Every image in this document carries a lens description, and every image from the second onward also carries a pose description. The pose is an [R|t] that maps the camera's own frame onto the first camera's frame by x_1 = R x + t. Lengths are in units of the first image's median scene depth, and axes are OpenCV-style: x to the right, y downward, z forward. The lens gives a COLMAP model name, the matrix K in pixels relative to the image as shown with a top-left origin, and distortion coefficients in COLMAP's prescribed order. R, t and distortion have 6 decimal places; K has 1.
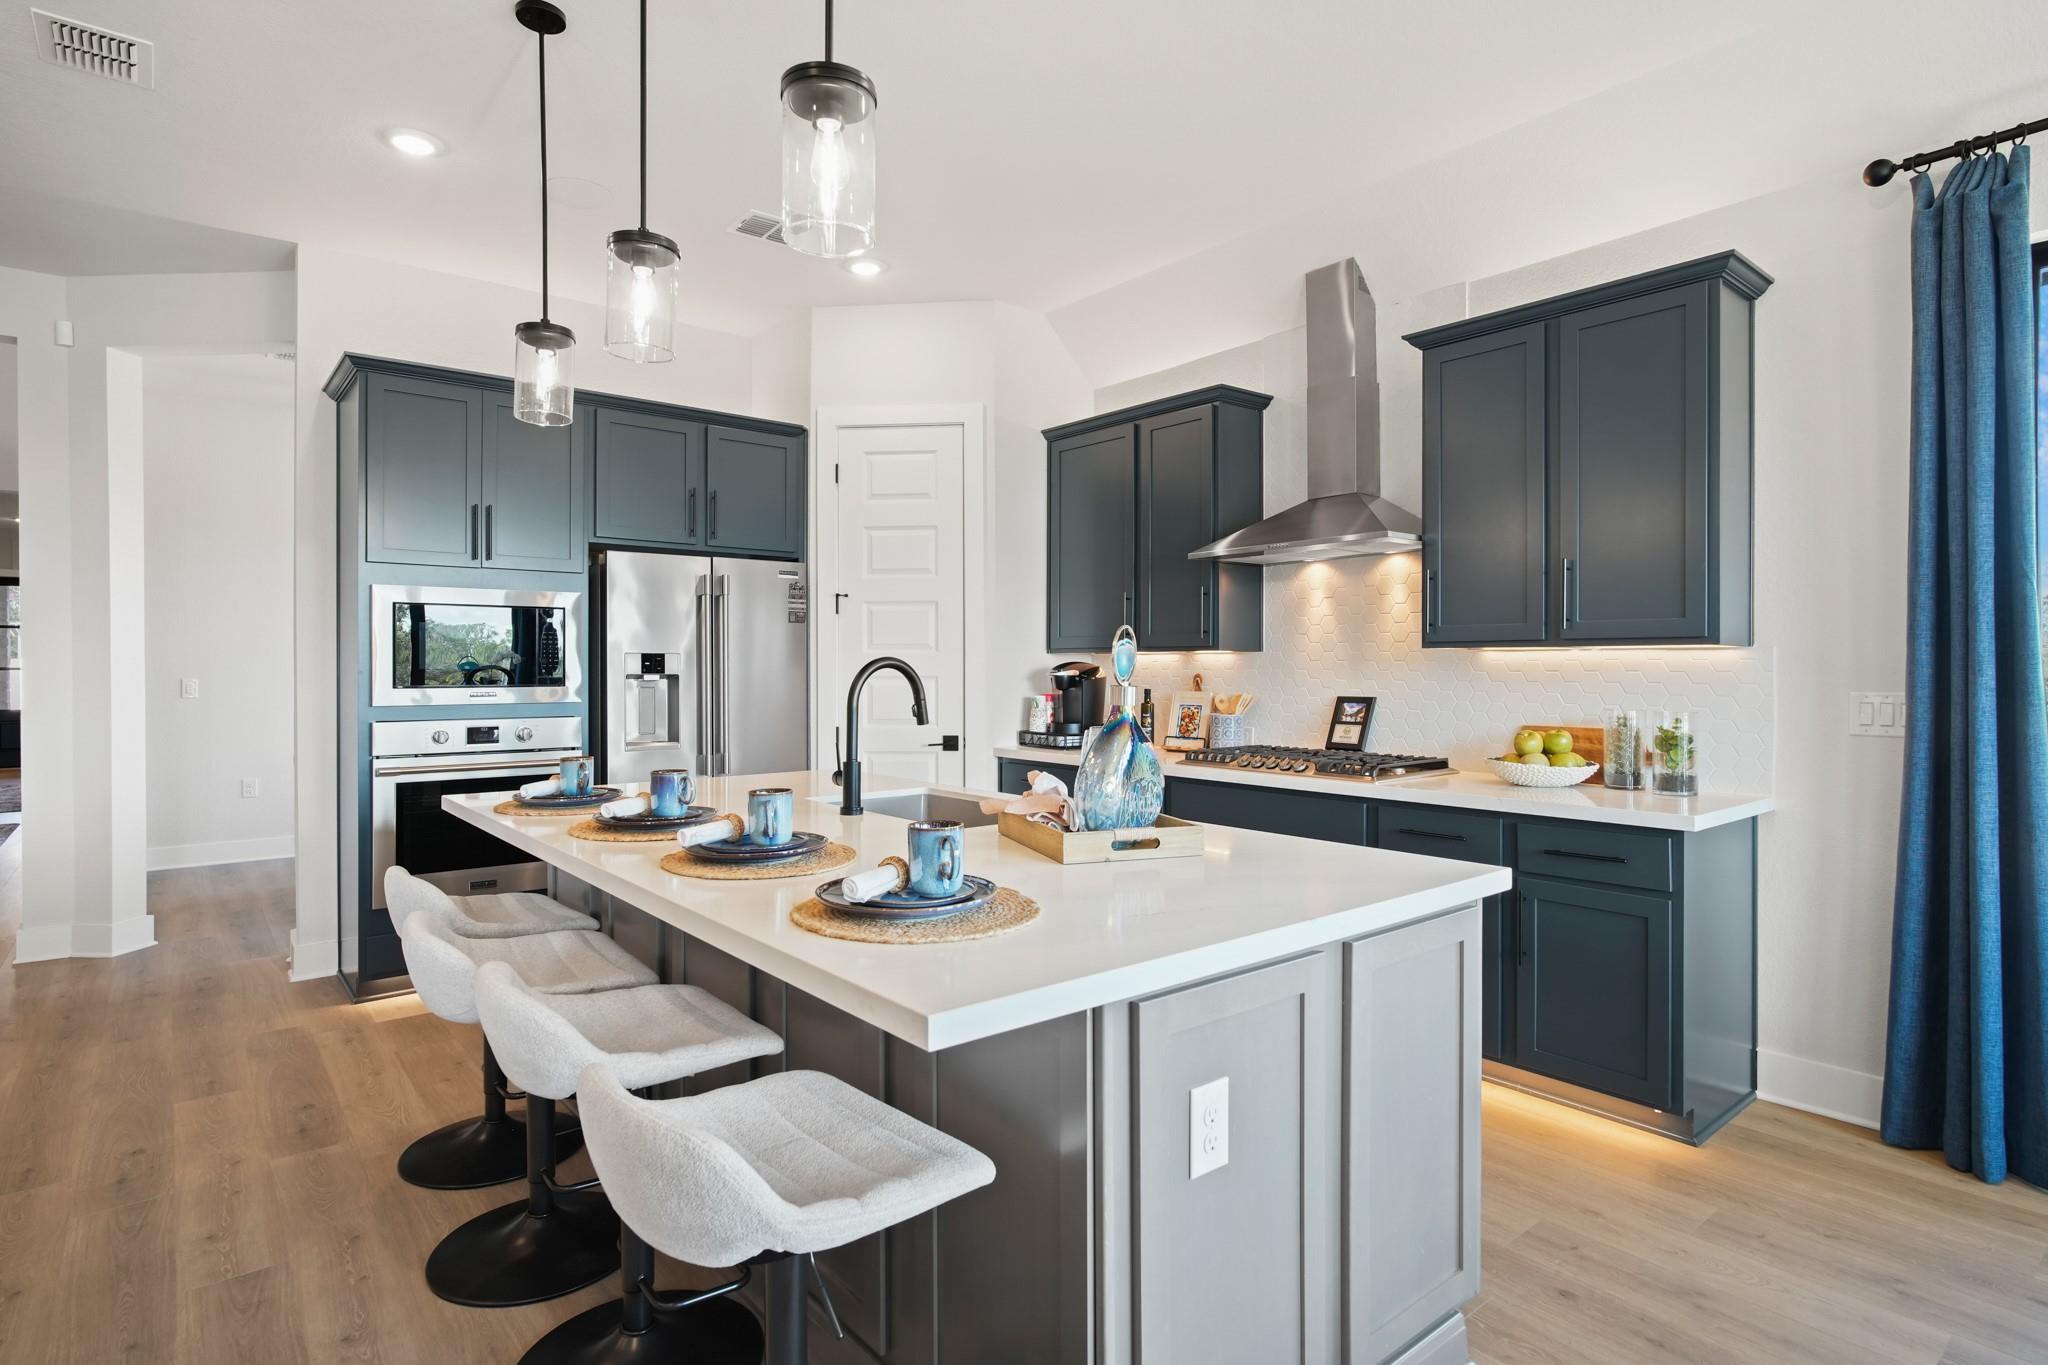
lens RADIAL K [[1043.9, 0, 1020.0], [0, 1043.9, 675.7], [0, 0, 1]] dist [0.000633, 0.001314]
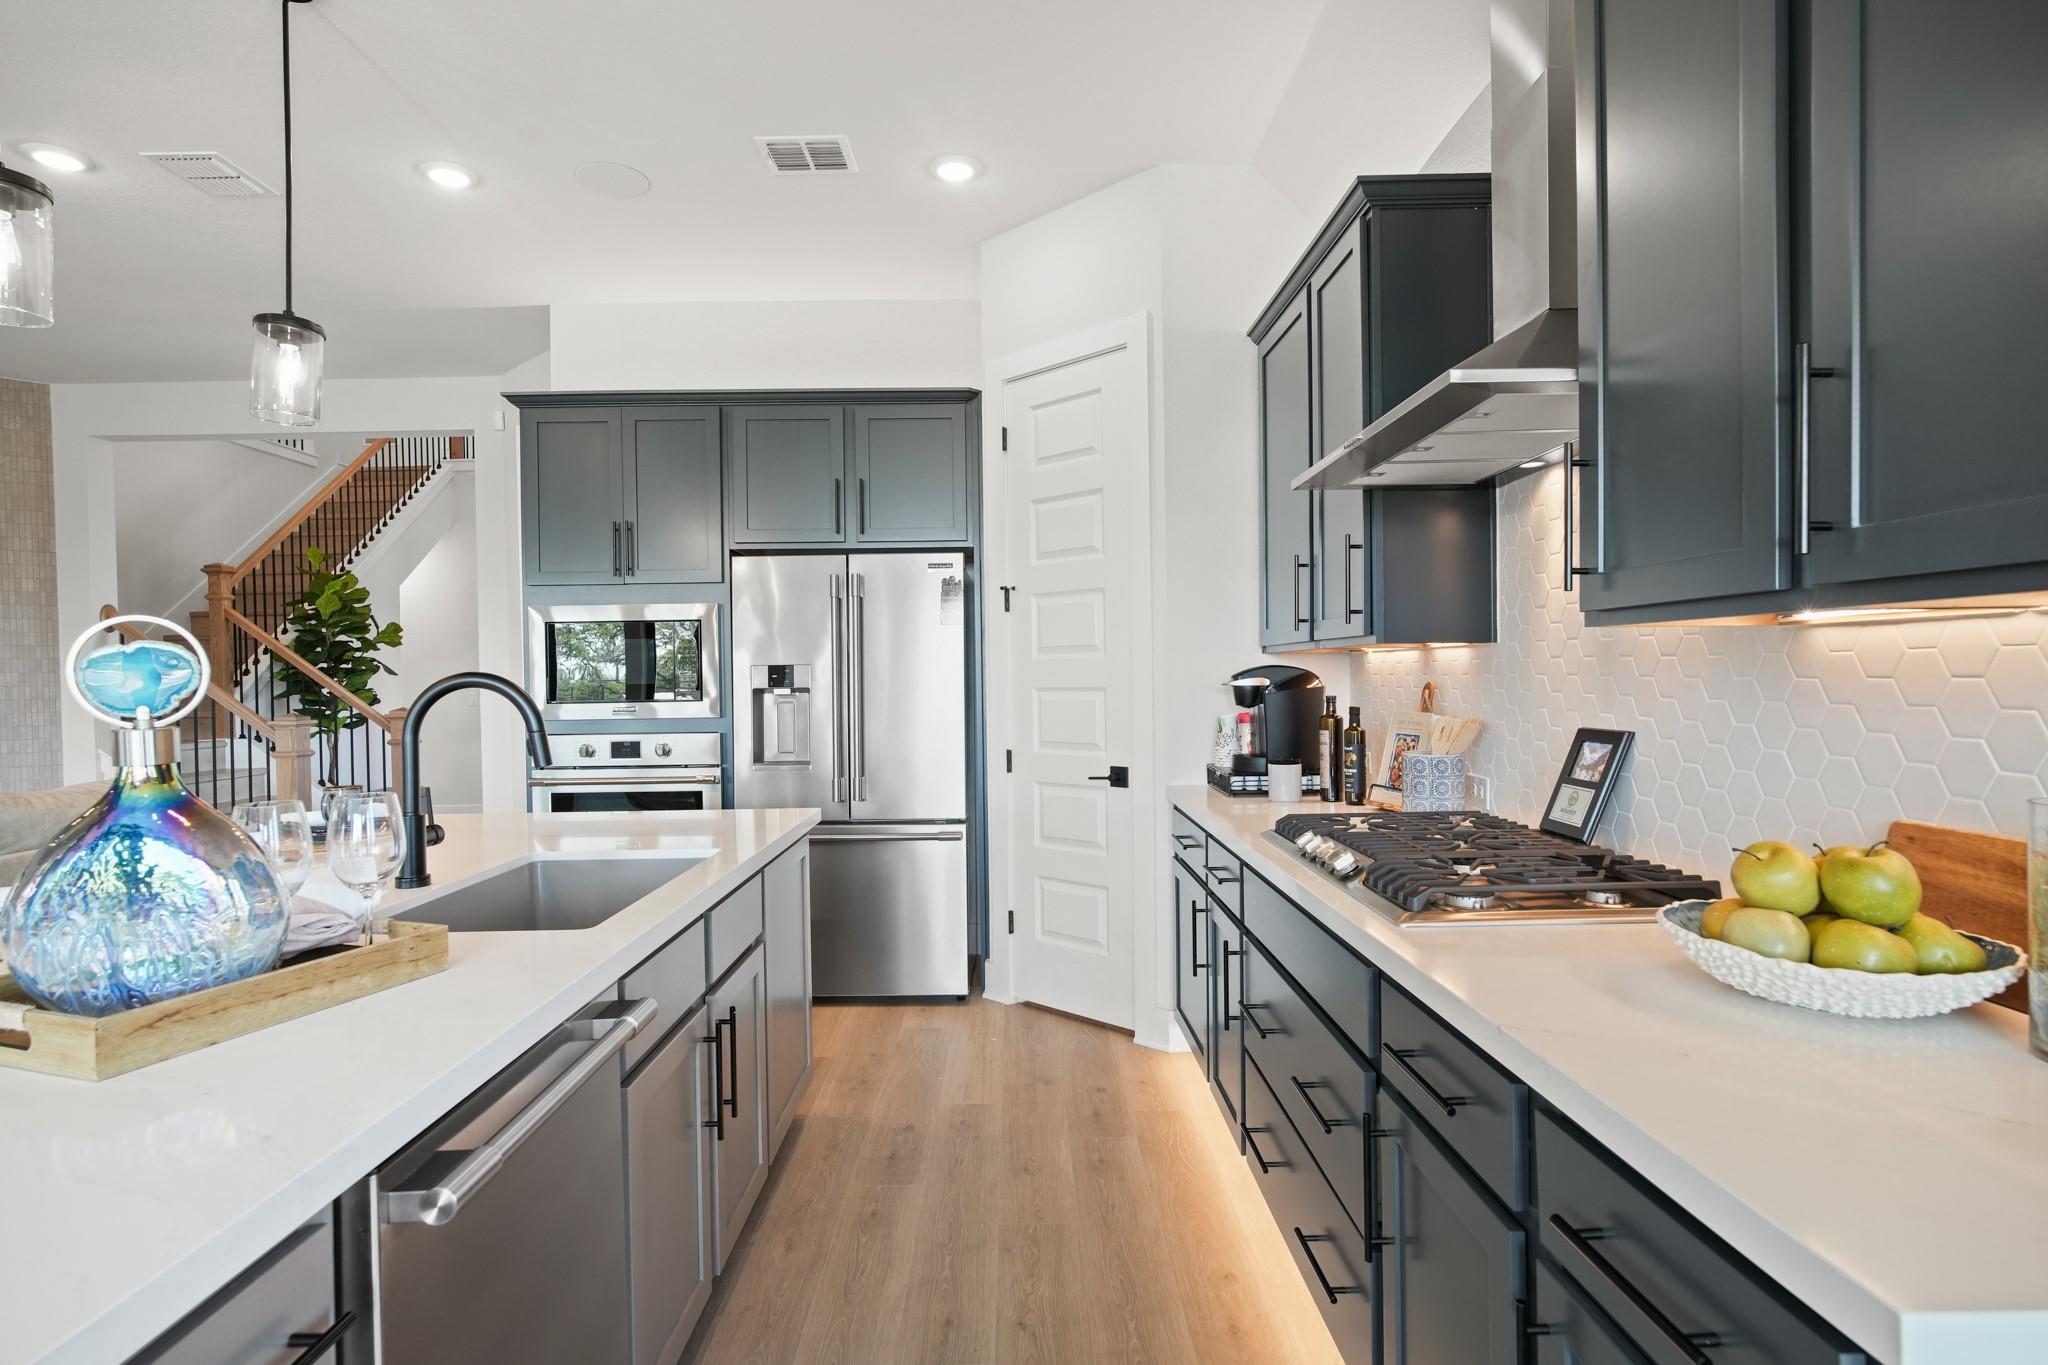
lens RADIAL K [[1043.9, 0, 1032.4], [0, 1043.9, 684.6], [0, 0, 1]] dist [0.000633, 0.001314]
pose [[0.782086, -0.006125, -0.623140, 0.415758], [0.009580, 0.999952, 0.002195, -0.004416], [0.623097, -0.007687, 0.782107, 0.450389]]
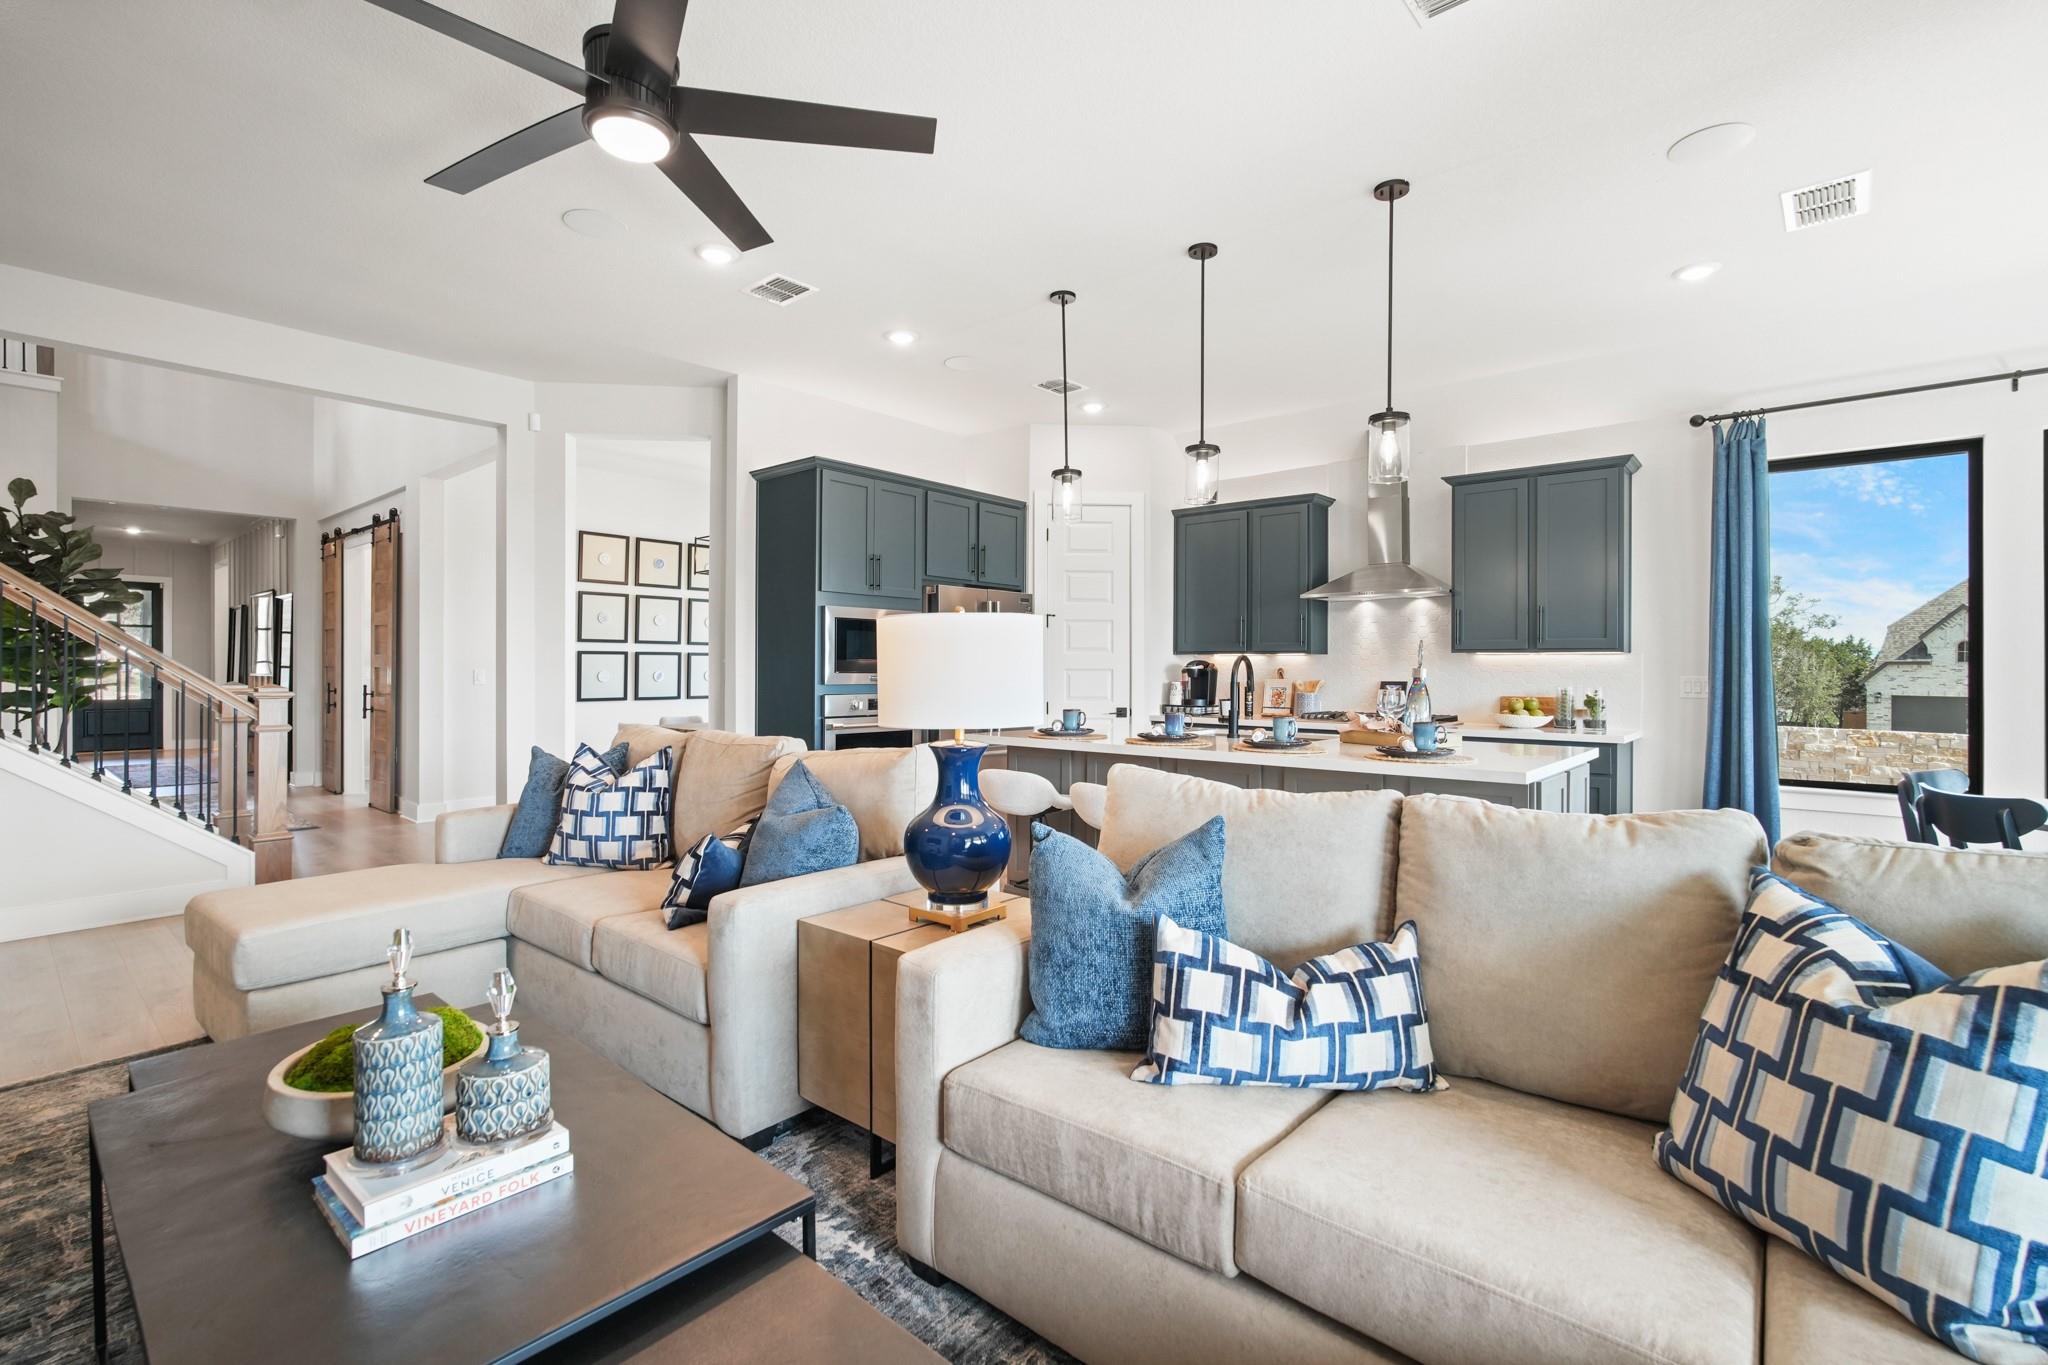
lens RADIAL K [[923.0, 0, 1013.8], [0, 923.0, 665.6], [0, 0, 1]] dist [0.004481, -0.000698]
pose [[0.986286, 0.006746, 0.164908, -0.531371], [-0.004591, 0.999899, -0.013445, 0.017173], [-0.164982, 0.012503, 0.986217, -0.373707]]
